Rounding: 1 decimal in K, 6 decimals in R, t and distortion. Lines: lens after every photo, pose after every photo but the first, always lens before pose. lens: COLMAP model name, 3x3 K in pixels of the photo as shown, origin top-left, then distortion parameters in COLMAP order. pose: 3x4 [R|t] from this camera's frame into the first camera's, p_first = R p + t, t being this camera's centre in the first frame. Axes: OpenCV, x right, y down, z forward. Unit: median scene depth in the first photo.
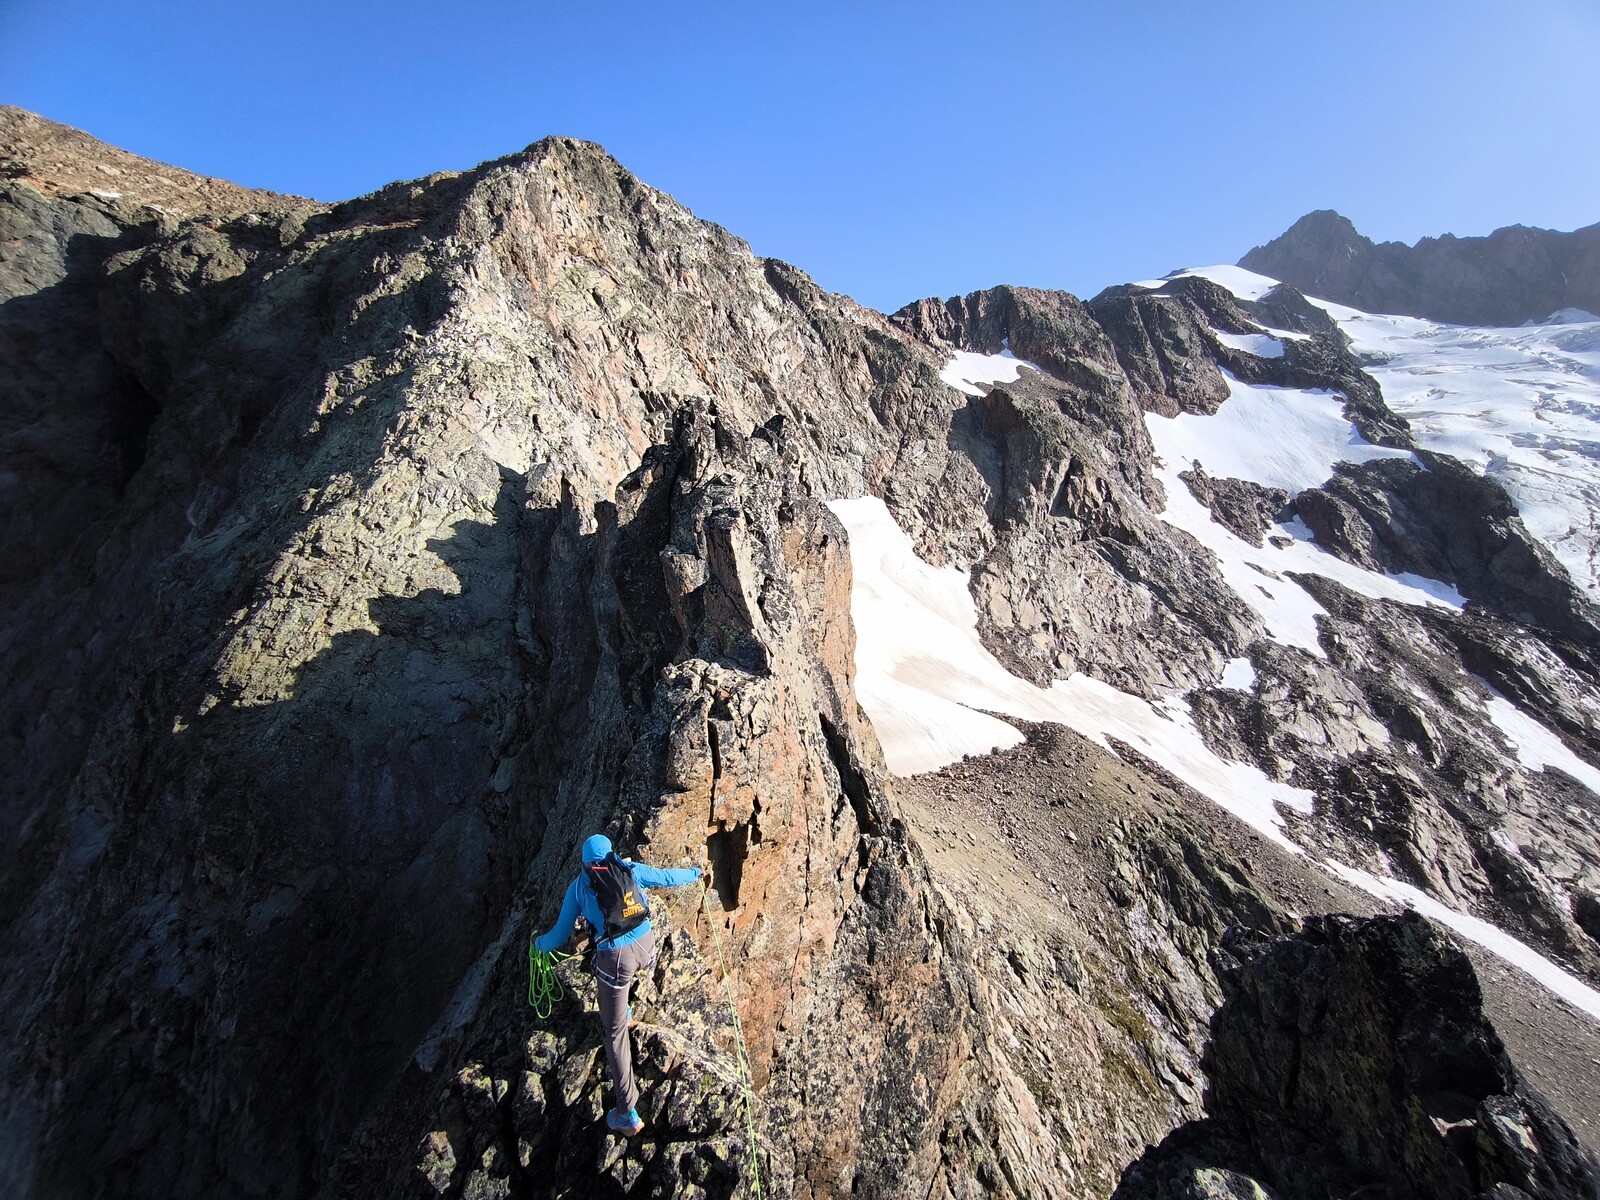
lens RADIAL K [[690.8, 0, 802.9], [0, 690.8, 592.7], [0, 0, 1]] dist [-0.015418, 0.009465]
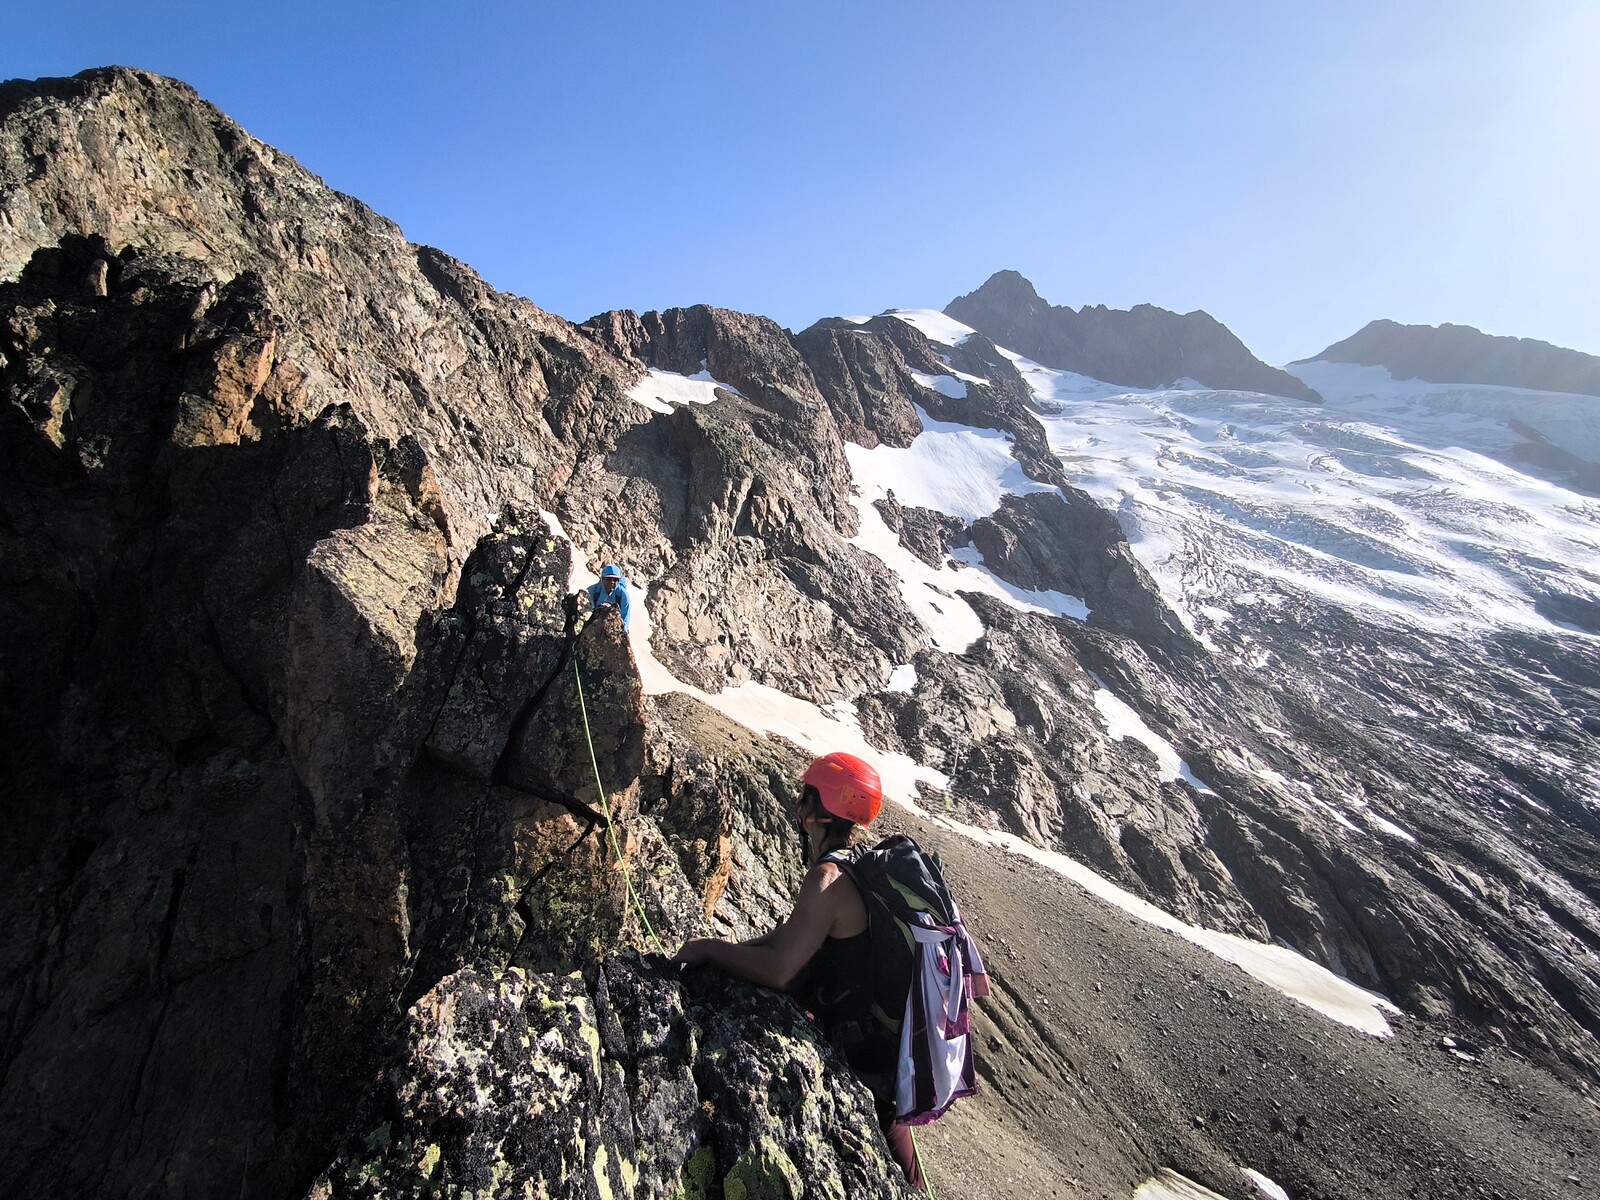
lens RADIAL K [[804.6, 0, 804.6], [0, 804.6, 592.0], [0, 0, 1]] dist [-0.031314, 0.024176]
pose [[0.935288, -0.018355, 0.353410, 0.050615], [0.042827, 0.997185, -0.061549, 0.055408], [-0.351286, 0.072702, 0.933441, -0.129600]]
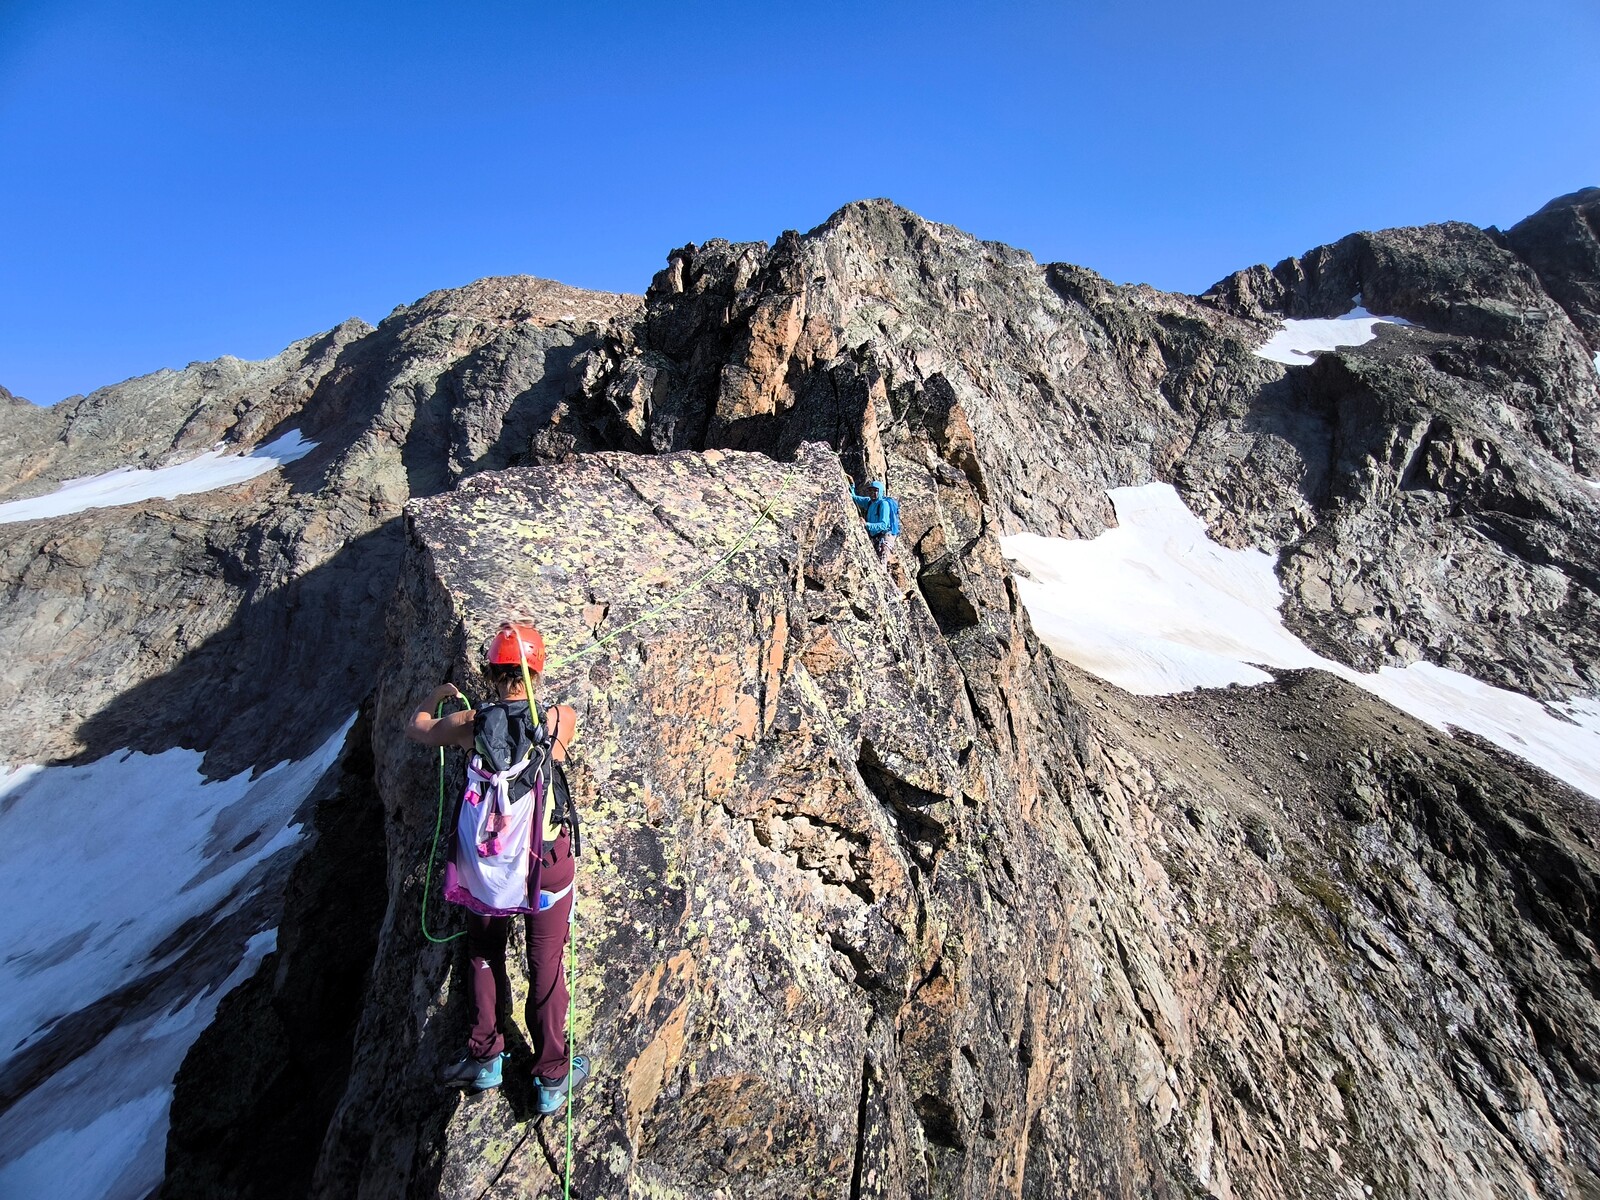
lens RADIAL K [[690.8, 0, 797.7], [0, 690.8, 589.9], [0, 0, 1]] dist [-0.015418, 0.009465]
pose [[0.903638, -0.014486, -0.428053, 0.056198], [-0.001416, 0.999321, -0.036807, 0.053176], [0.428295, 0.033866, 0.903004, -0.096603]]
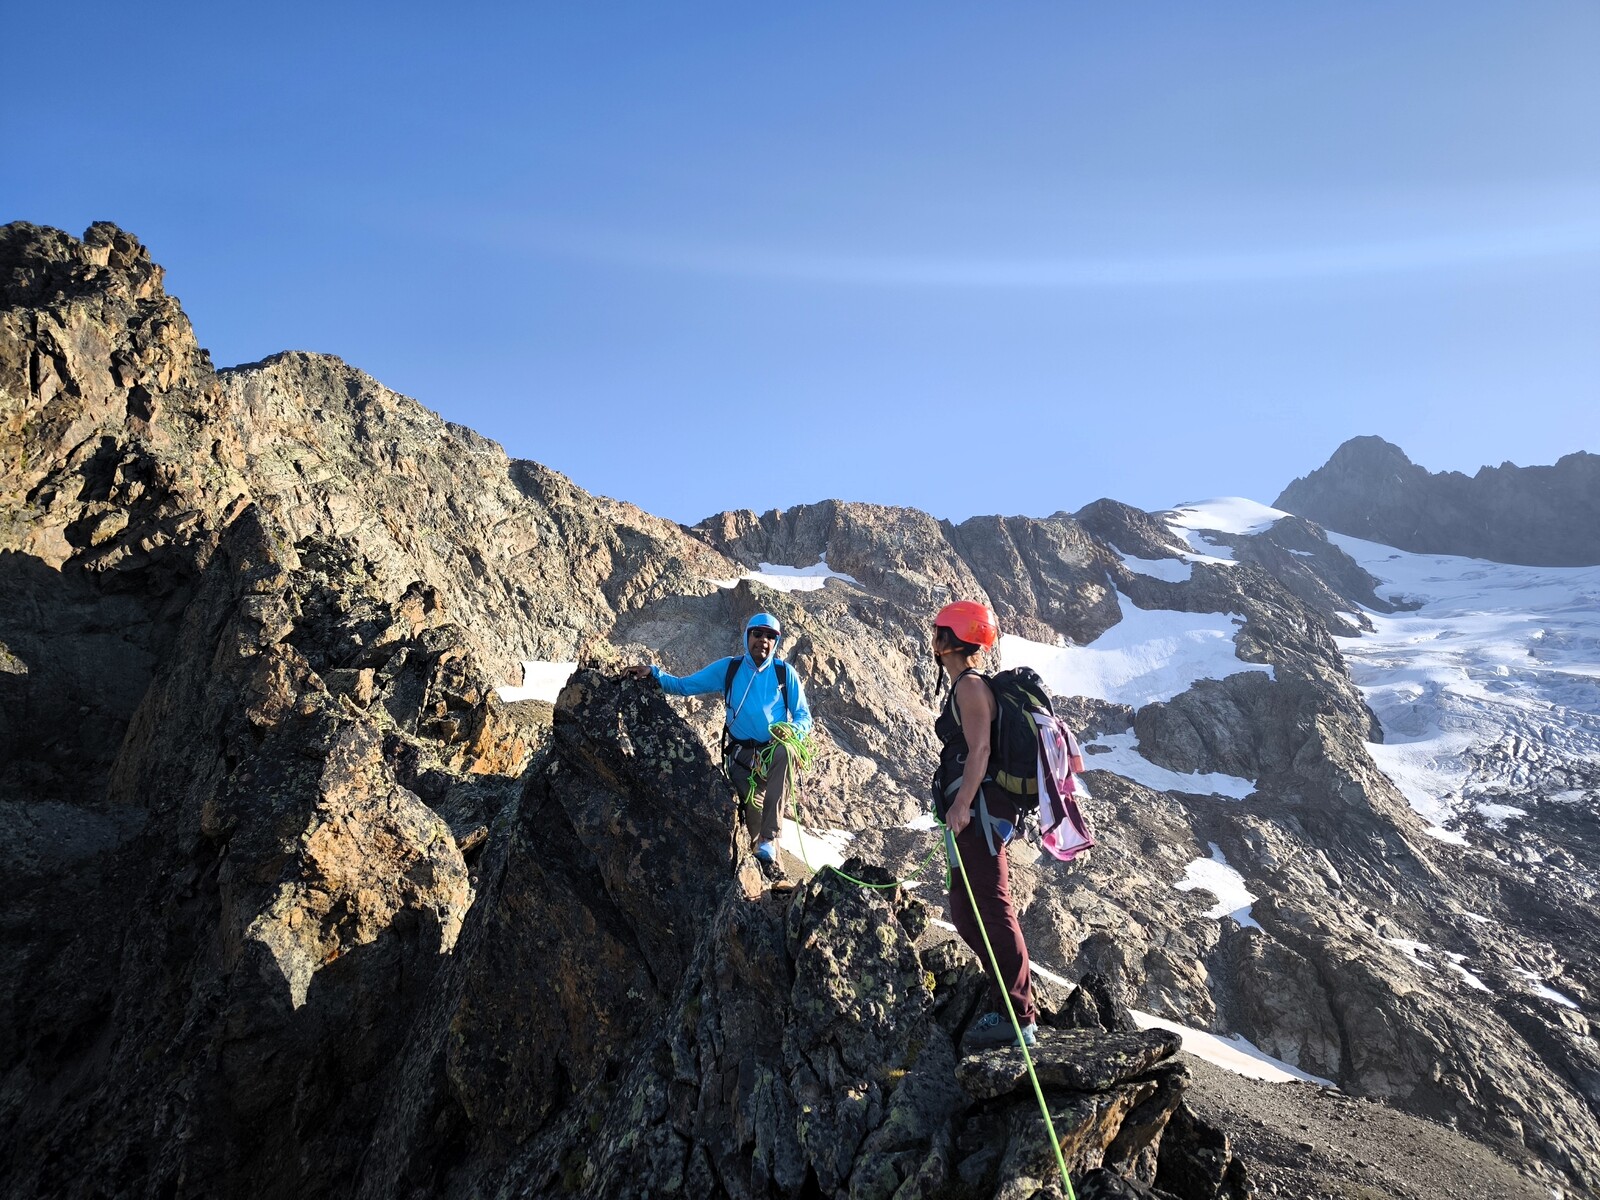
lens RADIAL K [[1106.5, 0, 799.0], [0, 1106.5, 614.3], [0, 0, 1]] dist [0.056780, -0.044876]
pose [[0.998245, -0.001329, 0.059210, 0.356894], [0.021518, 0.939564, -0.341697, 0.389934], [-0.055178, 0.342371, 0.937943, -0.622394]]
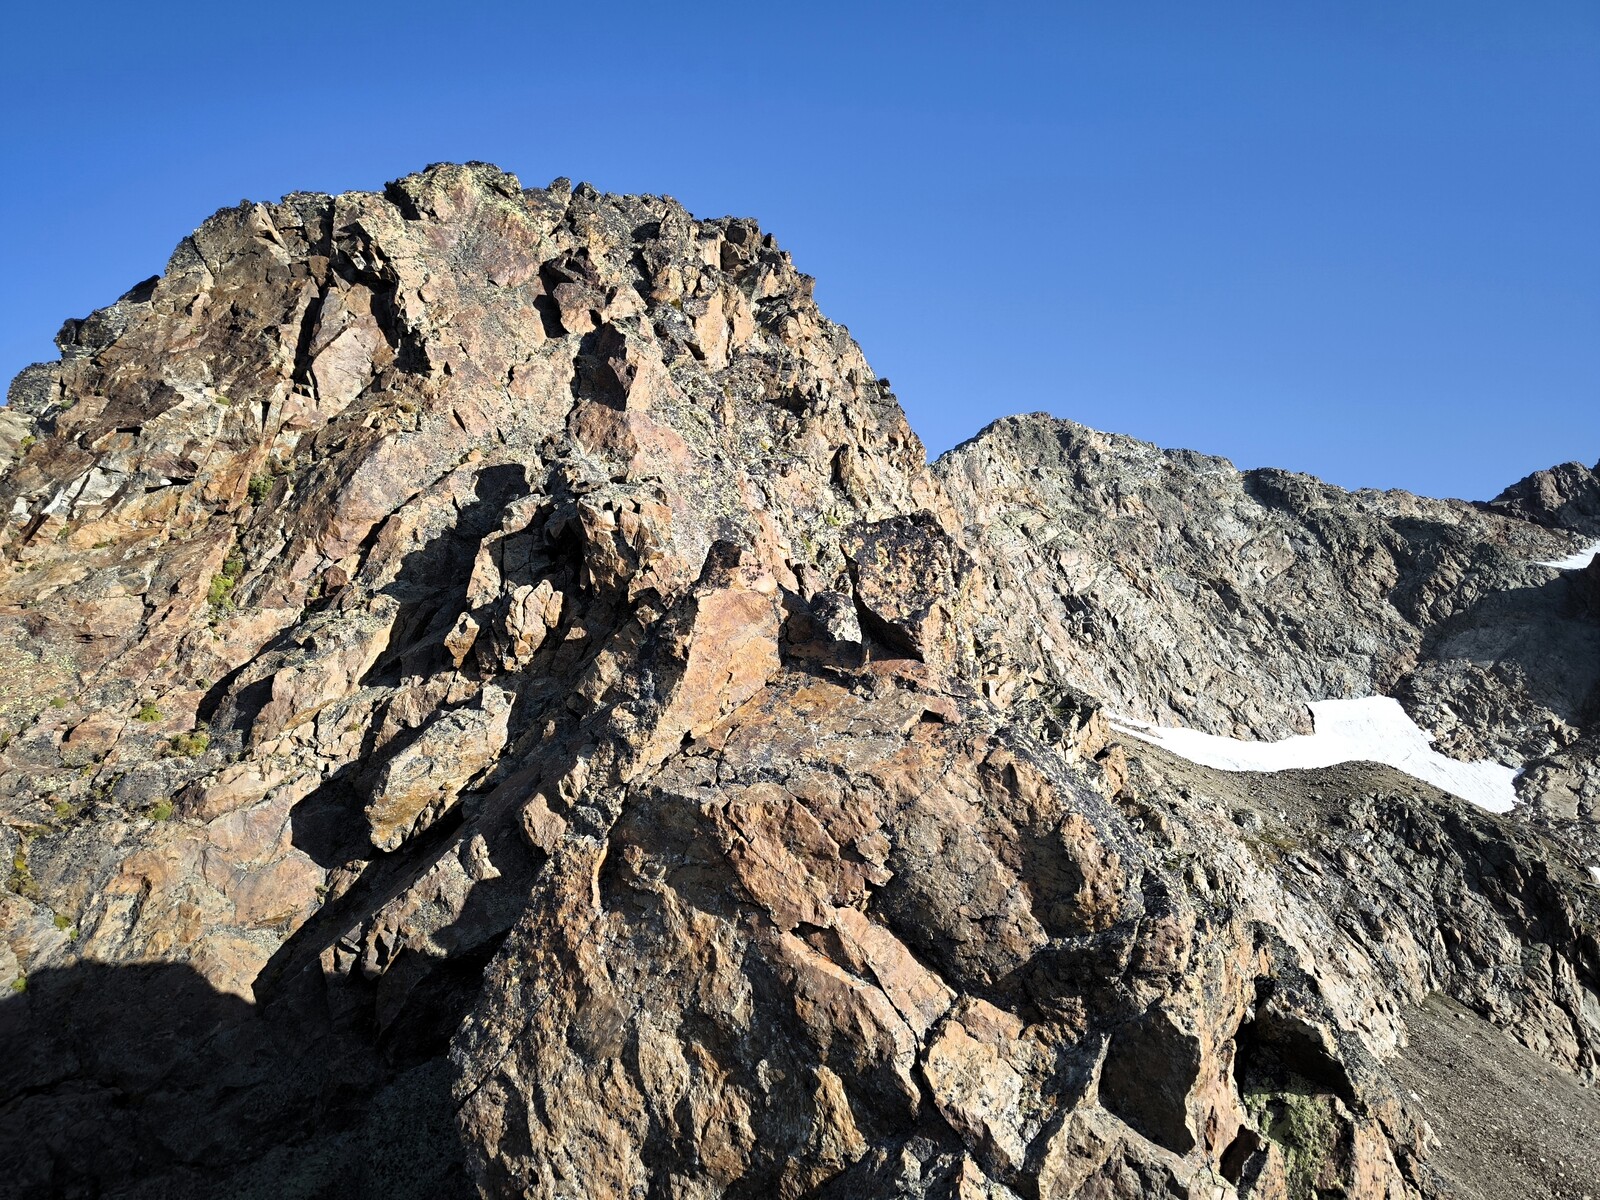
lens RADIAL K [[1106.5, 0, 793.2], [0, 1106.5, 616.5], [0, 0, 1]] dist [0.056780, -0.044876]
pose [[0.822351, -0.166434, -0.544094, 0.289340], [-0.051251, 0.930707, -0.362158, 0.314525], [0.566667, 0.325707, 0.756838, -0.463335]]
